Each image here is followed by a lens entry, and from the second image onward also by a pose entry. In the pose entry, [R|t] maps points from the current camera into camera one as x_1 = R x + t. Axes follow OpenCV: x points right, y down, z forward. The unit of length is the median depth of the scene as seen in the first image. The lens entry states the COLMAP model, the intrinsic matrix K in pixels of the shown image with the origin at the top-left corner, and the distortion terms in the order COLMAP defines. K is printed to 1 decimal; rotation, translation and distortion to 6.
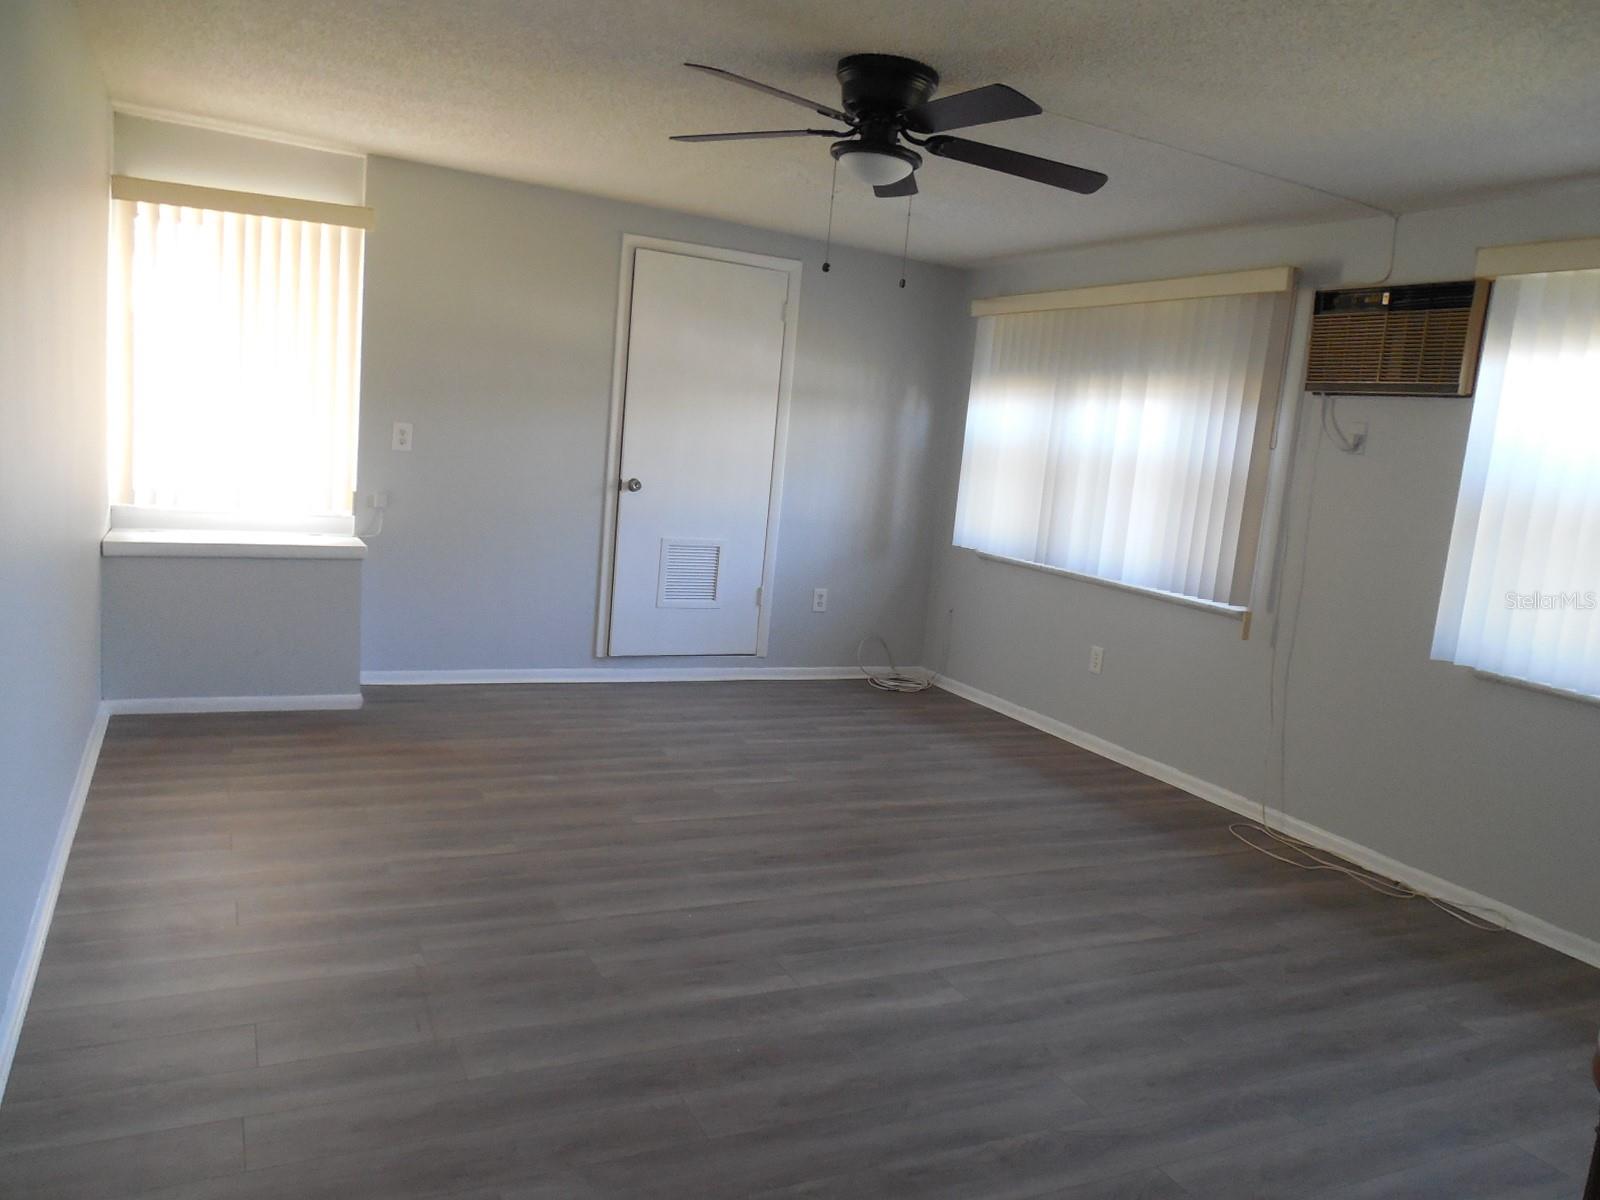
lens RADIAL K [[1202.2, 0, 803.2], [0, 1202.2, 593.3], [0, 0, 1]] dist [-0.005881, 0.000618]
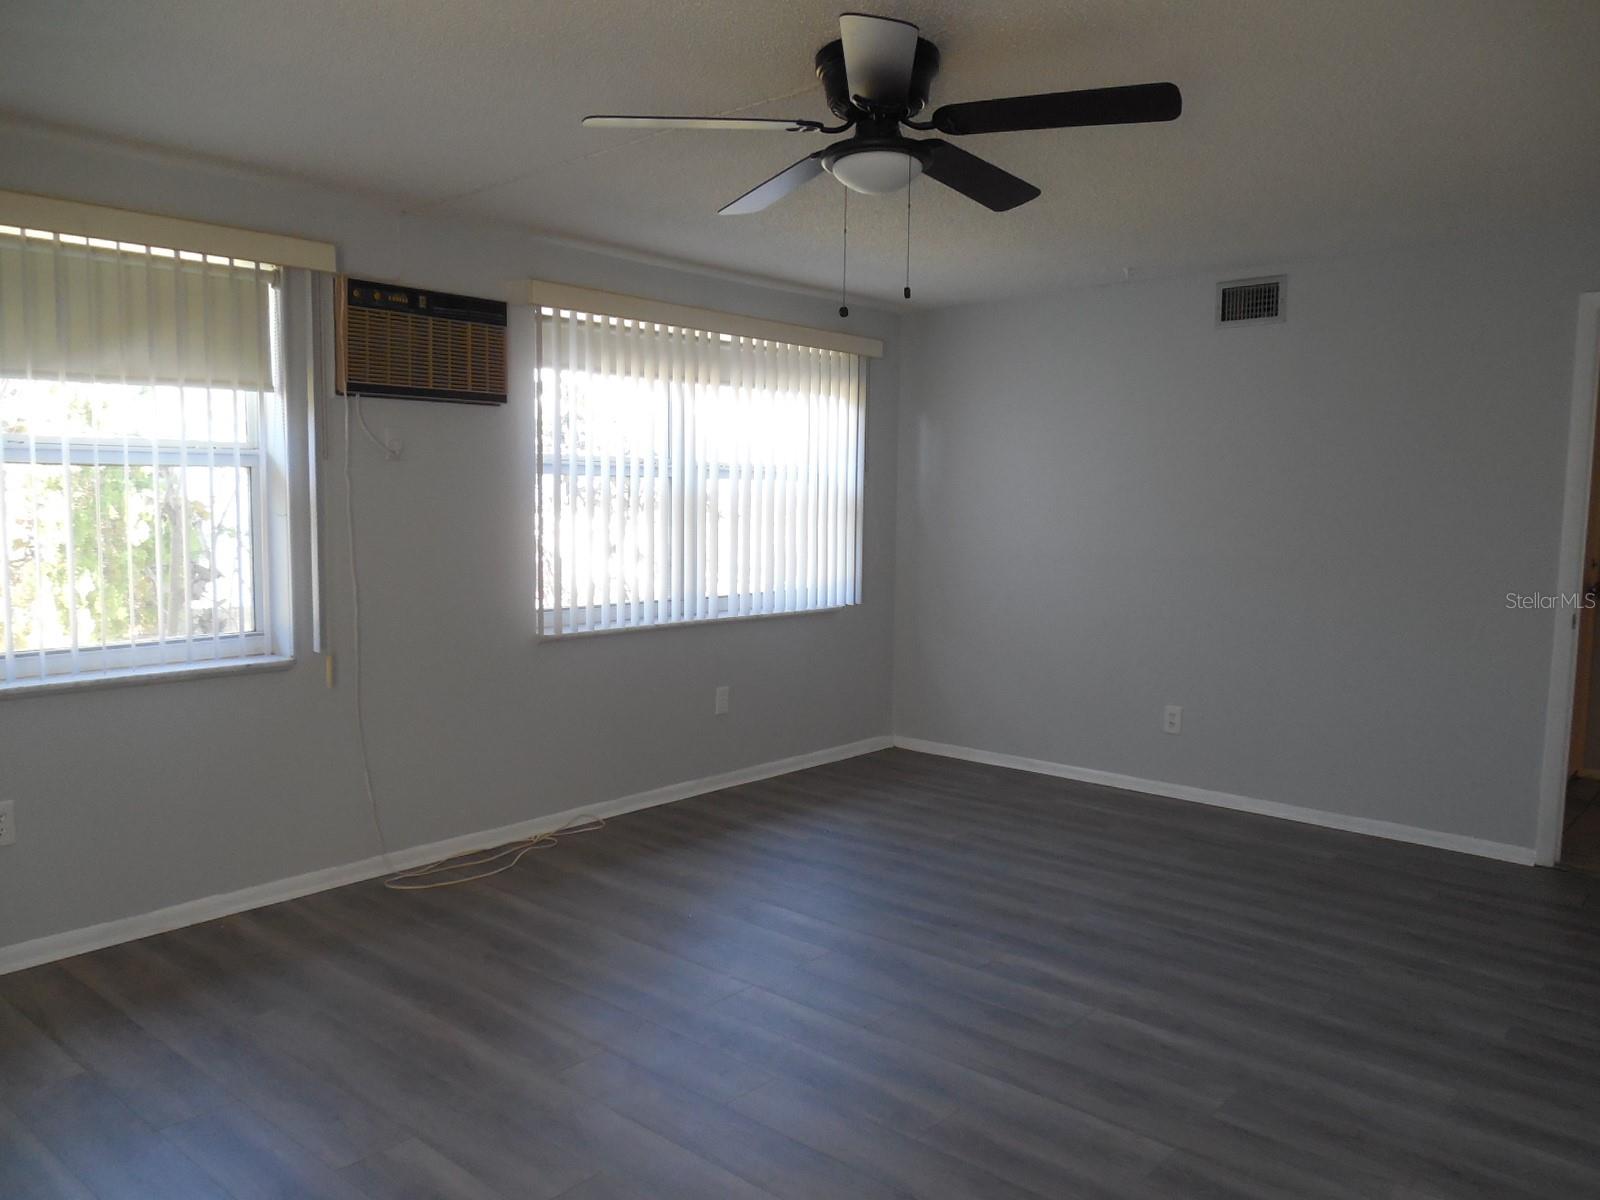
lens RADIAL K [[1202.2, 0, 802.9], [0, 1202.2, 610.5], [0, 0, 1]] dist [-0.005881, 0.000618]
pose [[-0.376357, -0.191831, 0.906397, -0.584272], [0.084879, 0.967076, 0.239917, -0.215175], [-0.922578, 0.167229, -0.347684, 1.119016]]
